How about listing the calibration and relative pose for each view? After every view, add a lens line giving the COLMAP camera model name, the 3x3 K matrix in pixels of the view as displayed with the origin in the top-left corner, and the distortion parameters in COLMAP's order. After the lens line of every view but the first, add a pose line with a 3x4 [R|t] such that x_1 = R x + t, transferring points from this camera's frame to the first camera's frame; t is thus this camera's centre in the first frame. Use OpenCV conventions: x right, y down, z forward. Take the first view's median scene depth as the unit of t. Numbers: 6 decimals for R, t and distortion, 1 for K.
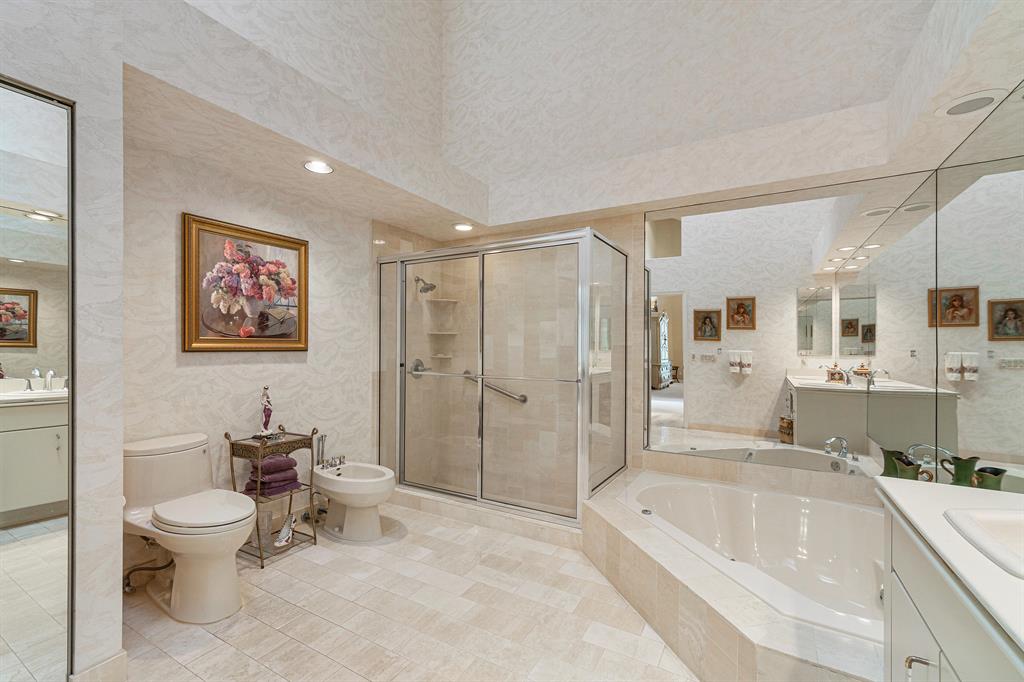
lens RADIAL K [[444.1, 0, 510.4], [0, 444.1, 353.0], [0, 0, 1]] dist [0.001273, 0.000224]
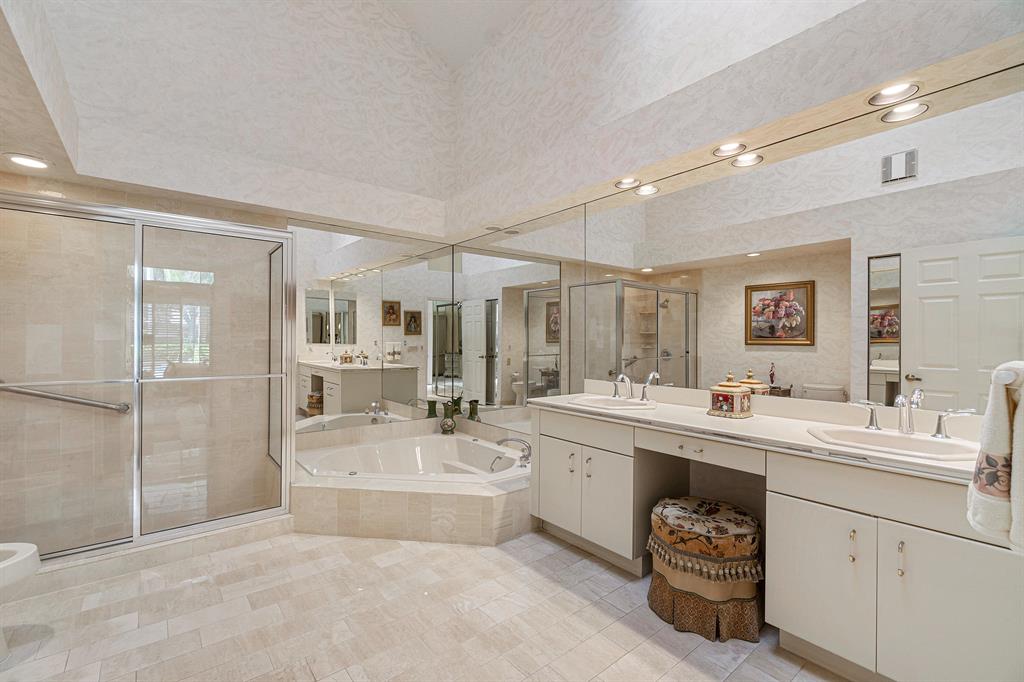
lens RADIAL K [[435.2, 0, 512.0], [0, 435.2, 341.0], [0, 0, 1]] dist [-0.000153, 0.000143]
pose [[0.349882, -0.004904, 0.936781, -0.605512], [0.005922, 0.999978, 0.003023, -0.015661], [-0.936775, 0.004490, 0.349903, 0.127539]]
